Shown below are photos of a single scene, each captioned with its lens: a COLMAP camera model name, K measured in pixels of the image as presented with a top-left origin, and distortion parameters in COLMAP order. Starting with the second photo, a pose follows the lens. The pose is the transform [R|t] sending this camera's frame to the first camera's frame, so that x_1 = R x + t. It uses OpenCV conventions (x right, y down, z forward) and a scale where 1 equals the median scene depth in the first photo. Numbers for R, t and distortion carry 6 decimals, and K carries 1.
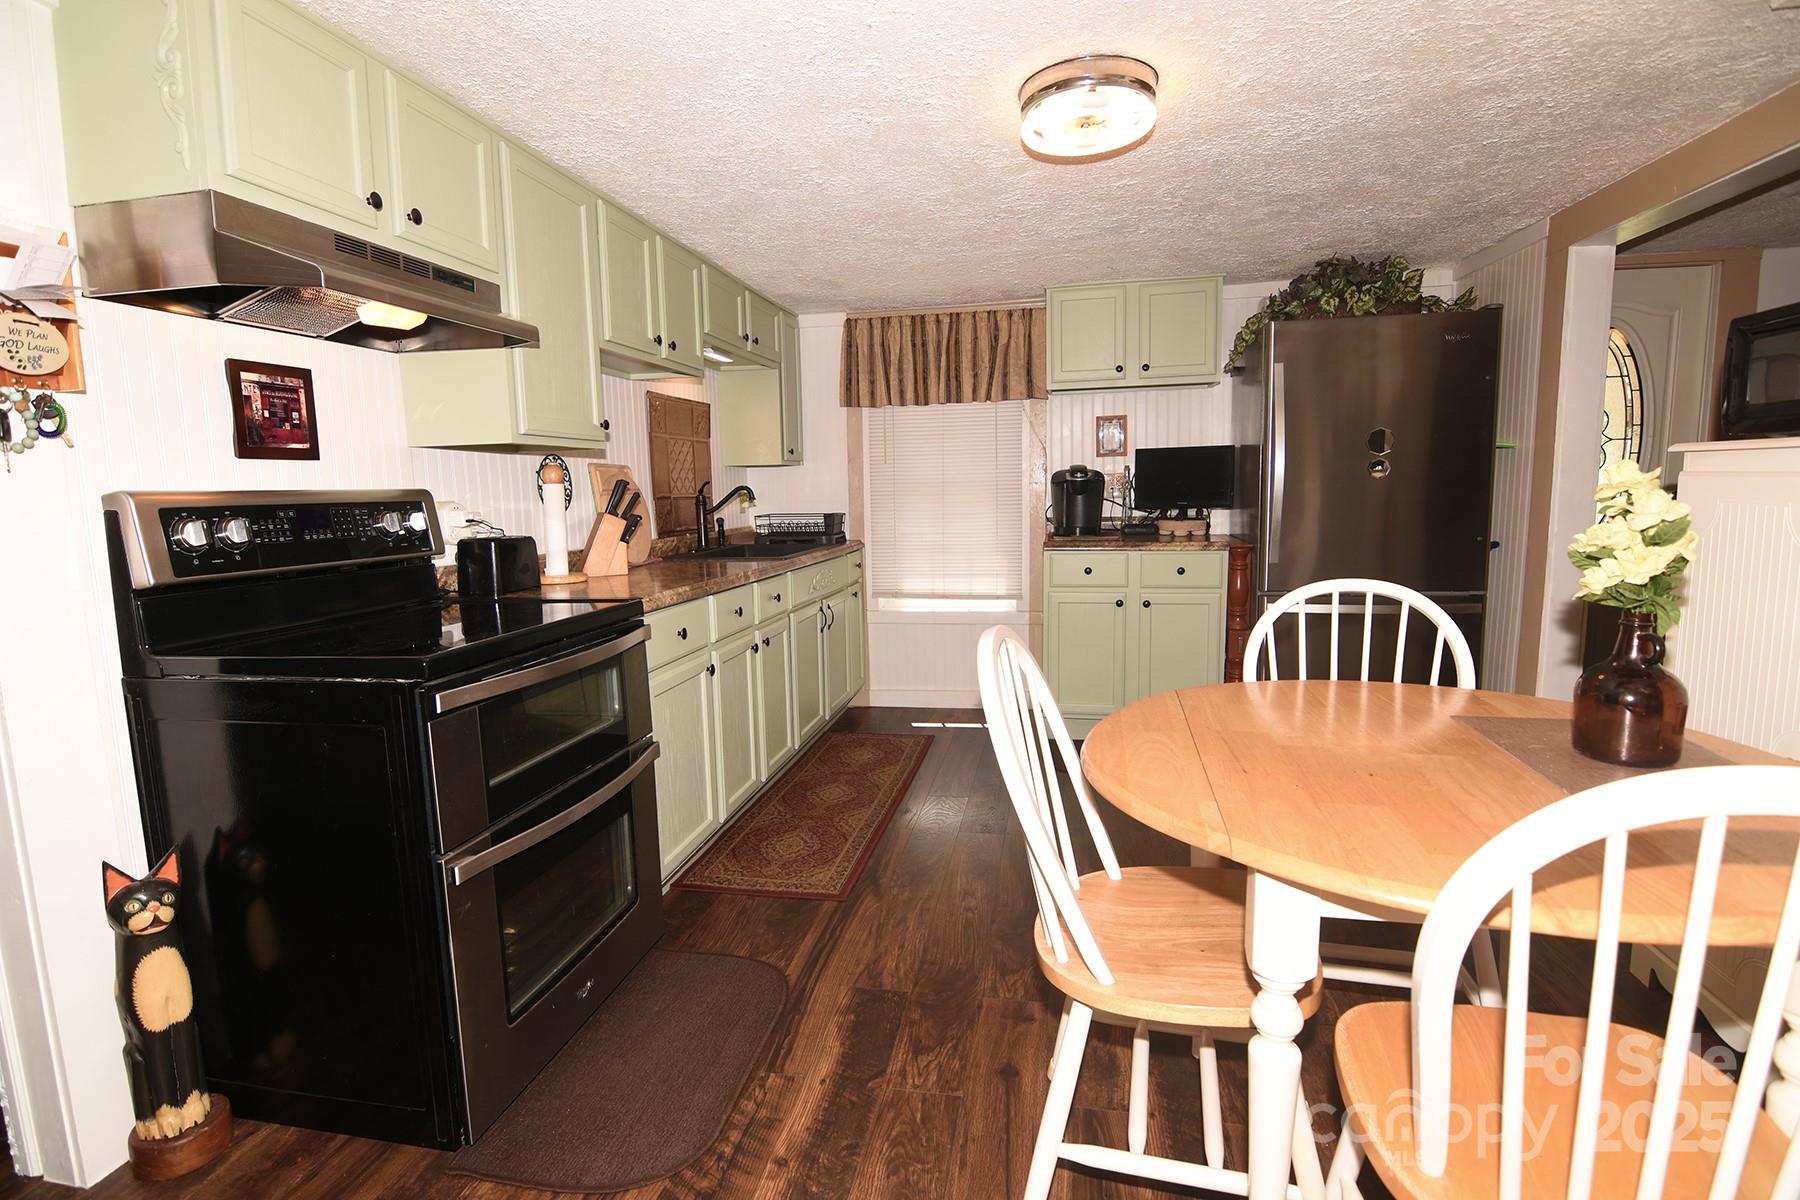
lens RADIAL K [[874.0, 0, 896.3], [0, 874.0, 598.0], [0, 0, 1]] dist [-0.003316, -0.011923]
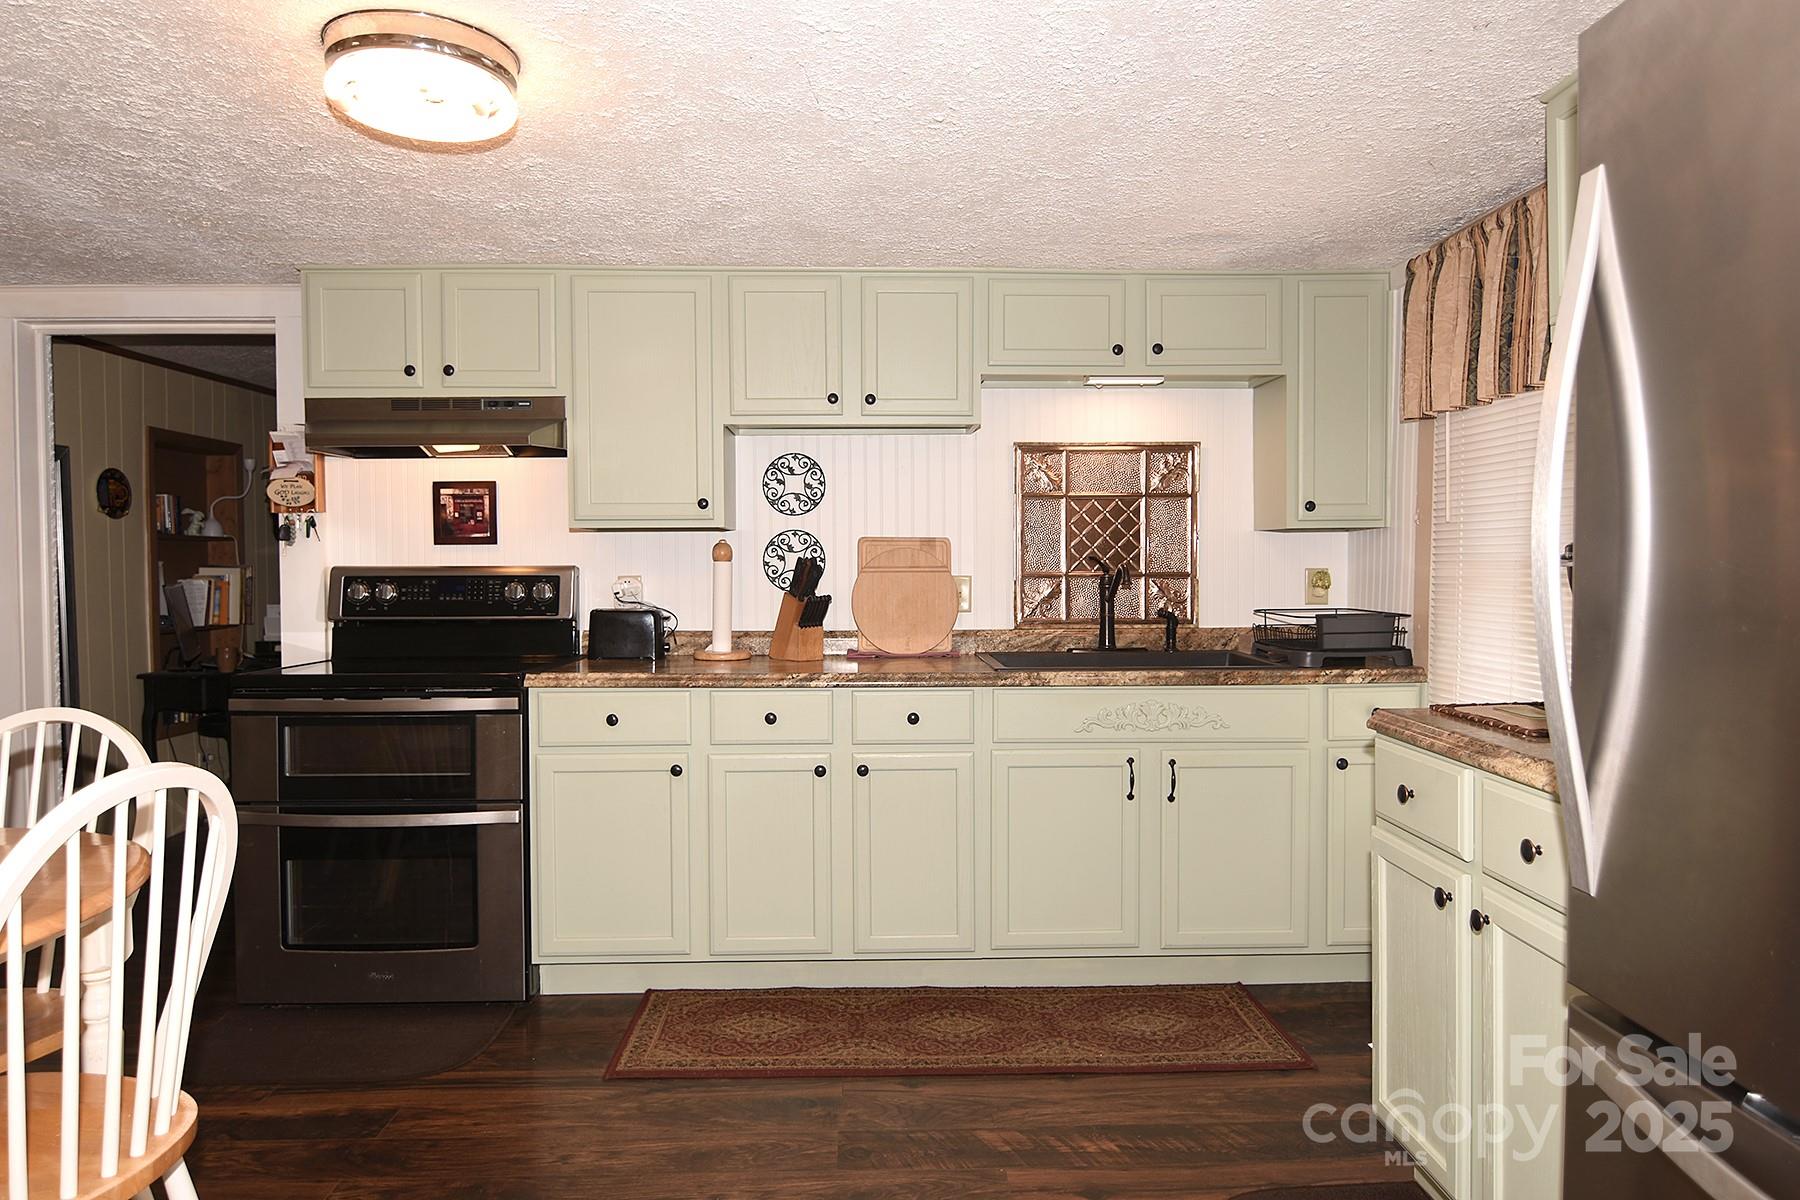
lens RADIAL K [[1152.3, 0, 898.1], [0, 1152.3, 582.0], [0, 0, 1]] dist [-0.003713, -0.000460]
pose [[0.229551, 0.062385, -0.971295, 1.335824], [-0.125930, 0.991459, 0.033918, -0.250011], [0.965115, 0.114529, 0.235447, 1.229877]]
